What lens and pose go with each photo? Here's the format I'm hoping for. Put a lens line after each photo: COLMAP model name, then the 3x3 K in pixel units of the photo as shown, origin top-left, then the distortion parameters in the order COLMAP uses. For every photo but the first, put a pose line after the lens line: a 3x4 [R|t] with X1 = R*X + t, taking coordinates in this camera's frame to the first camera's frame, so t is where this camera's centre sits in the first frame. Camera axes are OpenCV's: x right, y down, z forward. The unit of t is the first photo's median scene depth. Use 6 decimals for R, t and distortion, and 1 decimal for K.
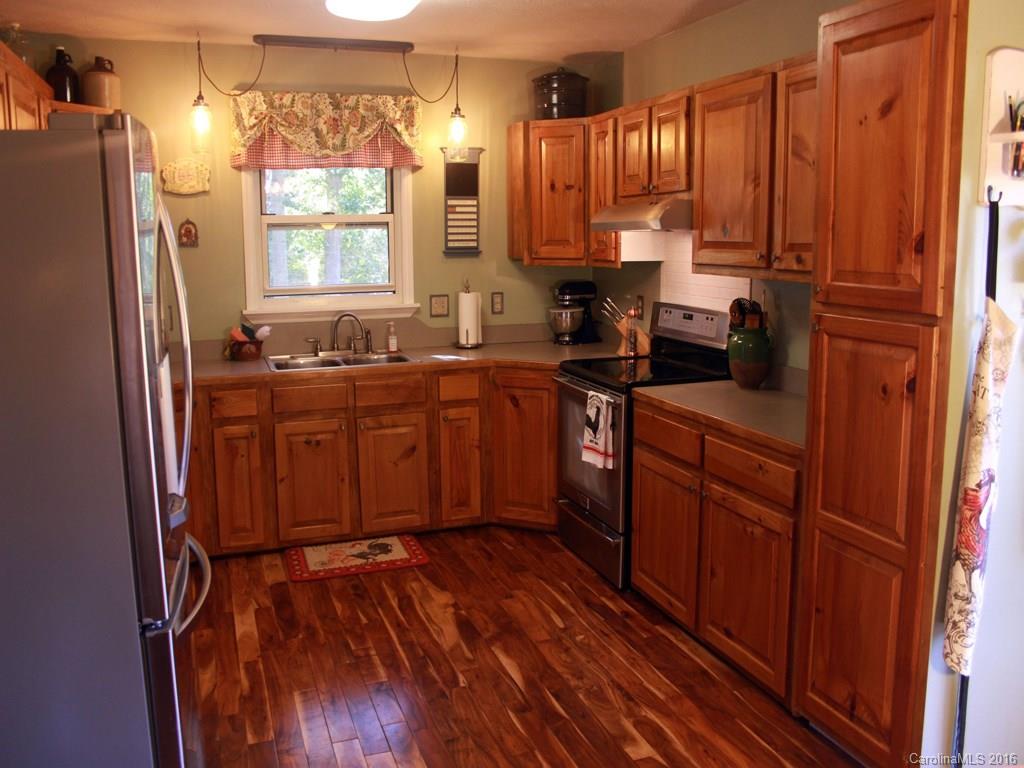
lens RADIAL K [[909.2, 0, 506.2], [0, 909.2, 385.1], [0, 0, 1]] dist [-0.067369, 0.008500]
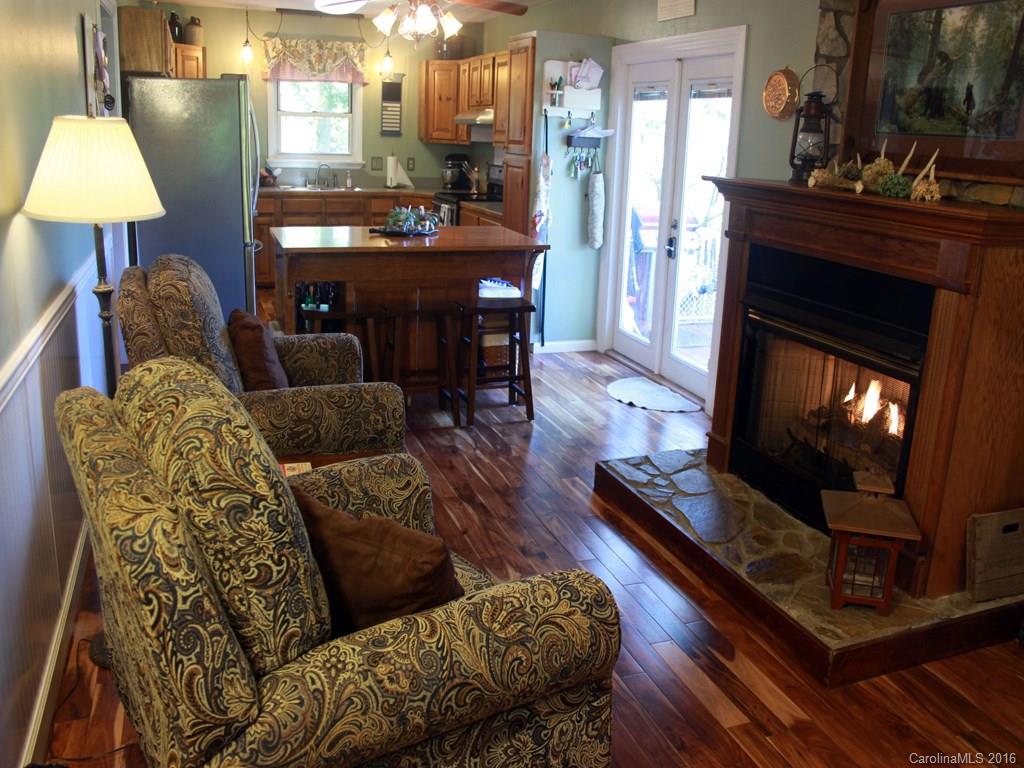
lens RADIAL K [[909.2, 0, 520.3], [0, 909.2, 378.0], [0, 0, 1]] dist [-0.067369, 0.008500]
pose [[0.998734, 0.043268, 0.025663, 0.189478], [-0.045564, 0.994247, 0.096936, 0.153063], [-0.021321, -0.097983, 0.994960, -0.846172]]
